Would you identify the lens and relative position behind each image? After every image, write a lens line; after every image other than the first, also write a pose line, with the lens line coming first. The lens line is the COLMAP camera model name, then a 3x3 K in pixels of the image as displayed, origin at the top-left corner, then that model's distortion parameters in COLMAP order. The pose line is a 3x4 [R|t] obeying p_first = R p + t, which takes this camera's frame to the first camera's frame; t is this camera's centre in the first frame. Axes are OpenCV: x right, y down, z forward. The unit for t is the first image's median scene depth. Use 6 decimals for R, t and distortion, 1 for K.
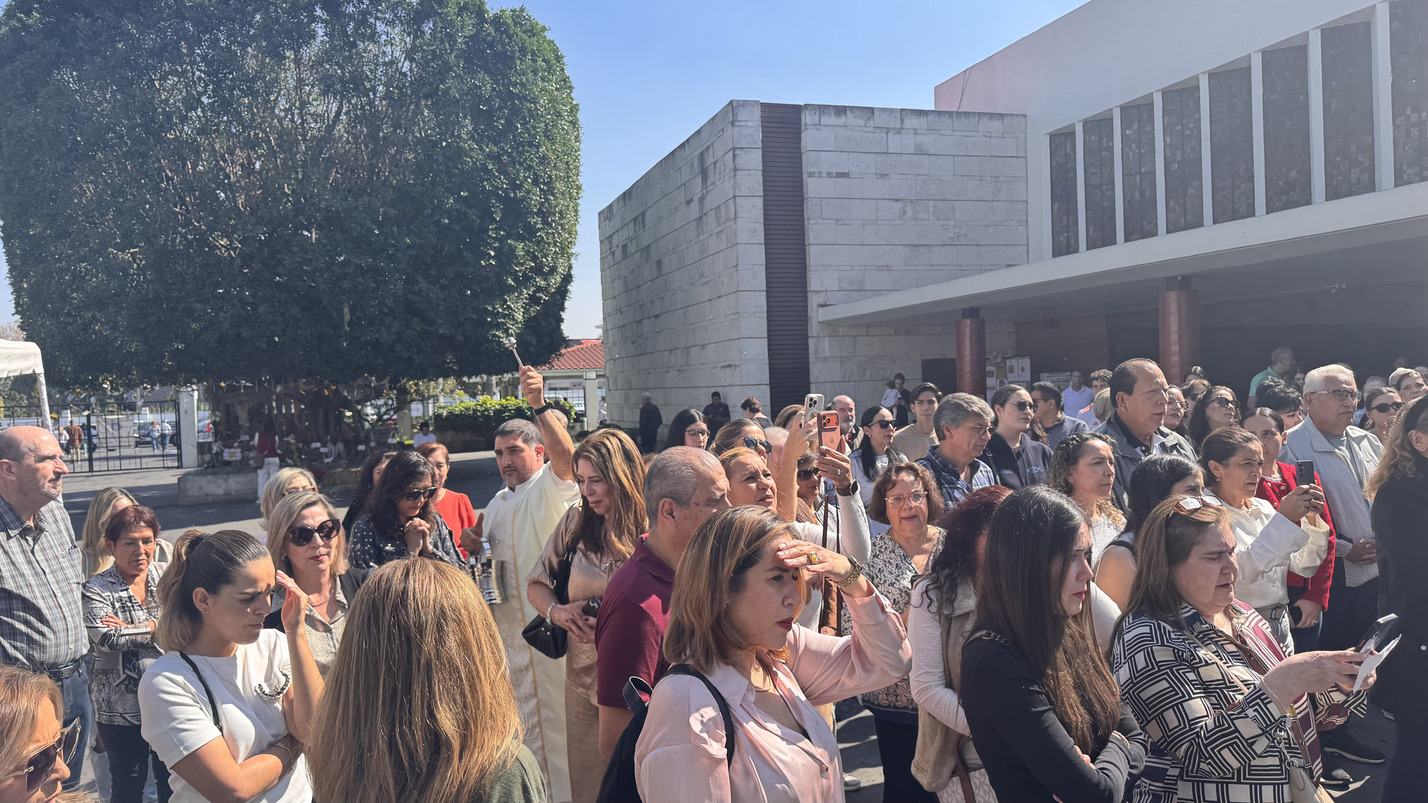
lens RADIAL K [[988.8, 0, 728.5], [0, 988.8, 399.4], [0, 0, 1]] dist [-0.001094, -0.033108]
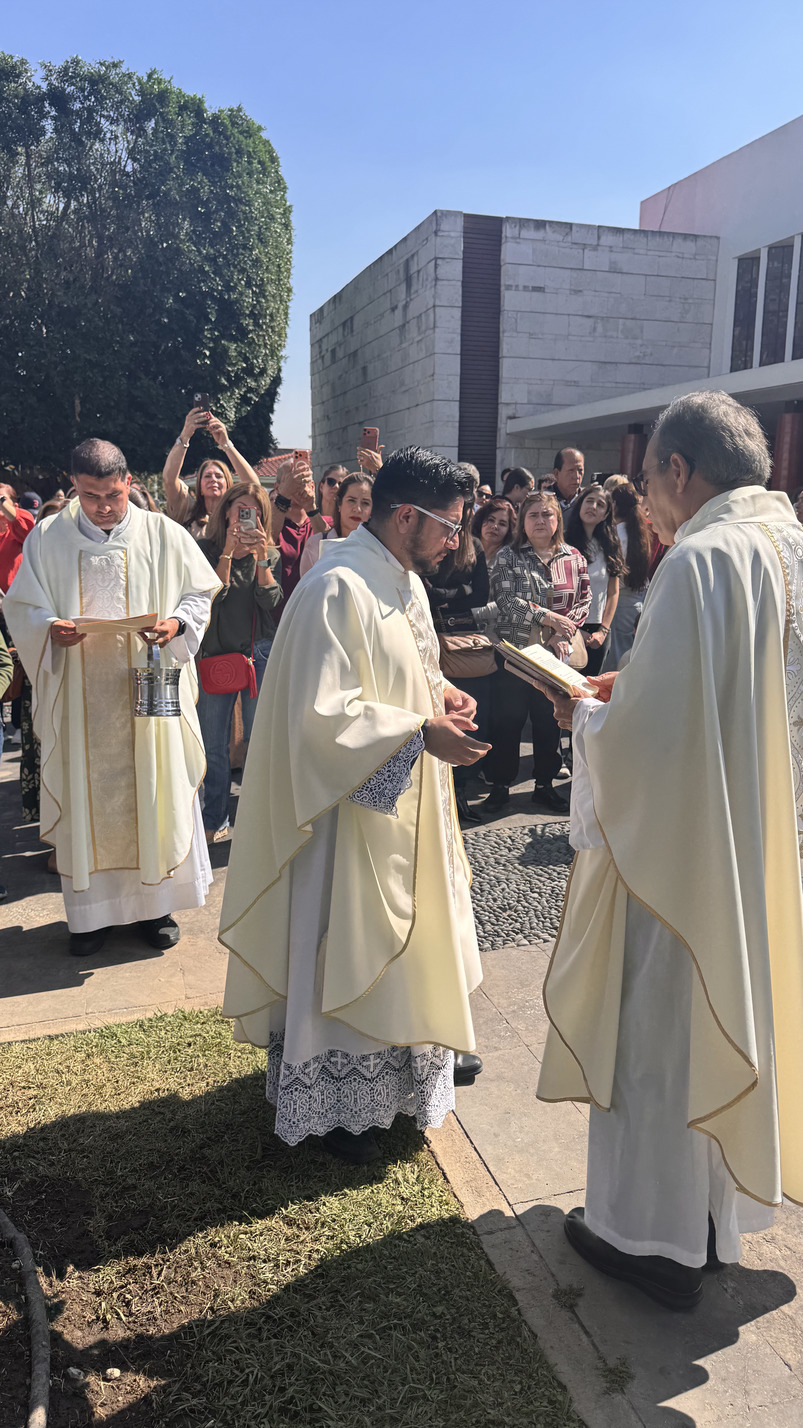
lens RADIAL K [[988.8, 0, 394.8], [0, 988.8, 715.3], [0, 0, 1]] dist [-0.001094, -0.033108]
pose [[0.997908, 0.055421, -0.033300, 0.023436], [-0.047813, 0.979249, 0.196941, 0.017352], [0.043524, -0.194937, 0.979850, -0.126813]]
